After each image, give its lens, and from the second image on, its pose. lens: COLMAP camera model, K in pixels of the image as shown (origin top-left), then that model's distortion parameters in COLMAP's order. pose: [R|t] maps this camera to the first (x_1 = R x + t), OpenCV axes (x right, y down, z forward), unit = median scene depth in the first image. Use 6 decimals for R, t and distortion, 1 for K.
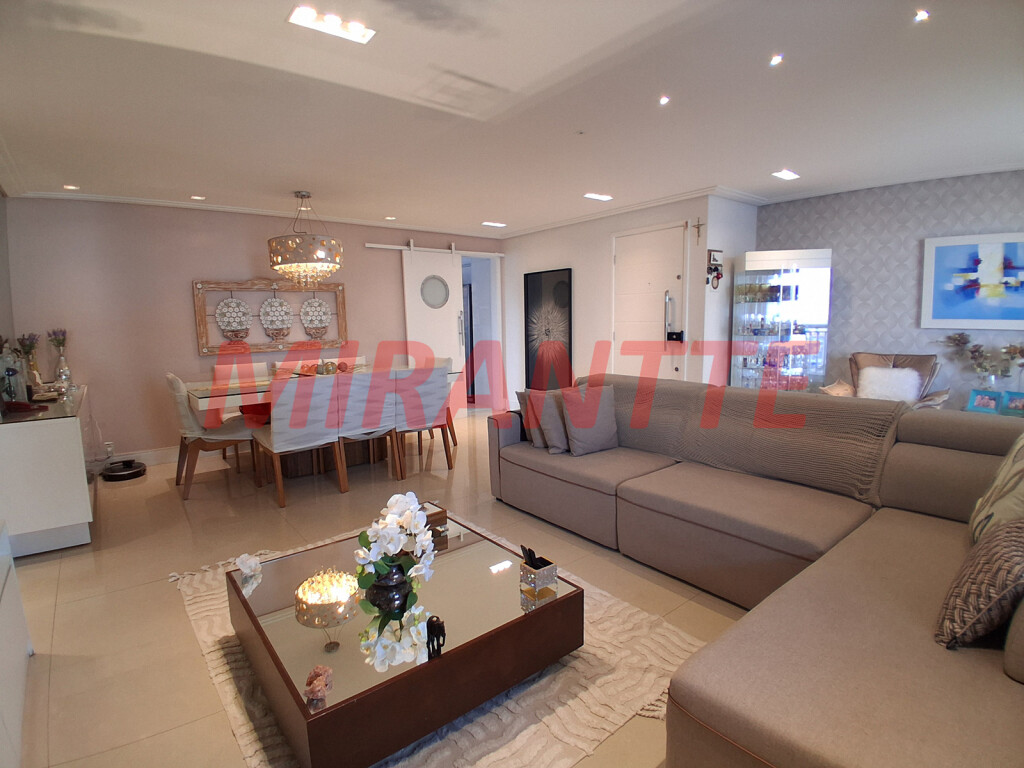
lens RADIAL K [[509.2, 0, 501.7], [0, 509.2, 381.9], [0, 0, 1]] dist [-0.000829, -0.041973]
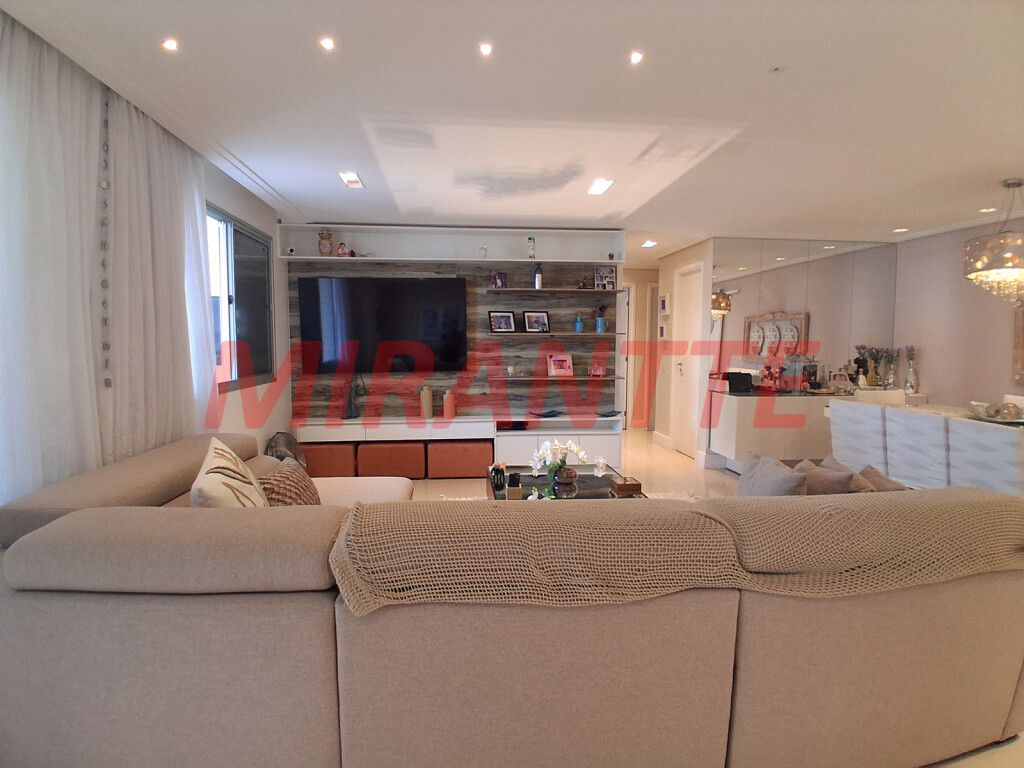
lens RADIAL K [[509.2, 0, 501.7], [0, 509.2, 381.9], [0, 0, 1]] dist [-0.000829, -0.041973]
pose [[-0.558752, 0.077160, -0.825737, 0.768113], [-0.095330, 0.983087, 0.156370, -0.127386], [0.823837, 0.166090, -0.541947, 0.934941]]
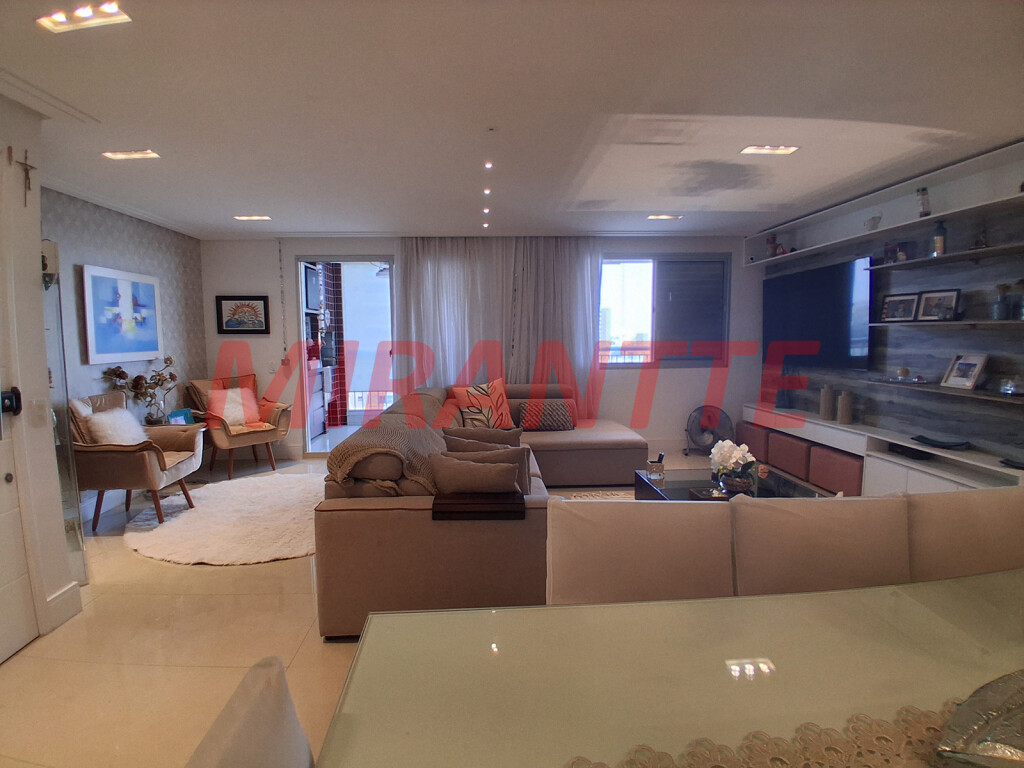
lens RADIAL K [[509.2, 0, 501.7], [0, 509.2, 381.9], [0, 0, 1]] dist [-0.000829, -0.041973]
pose [[-0.807365, -0.025234, 0.589512, -0.307363], [0.099583, 0.978927, 0.178286, -0.185425], [-0.581588, 0.202648, -0.787838, 1.448303]]
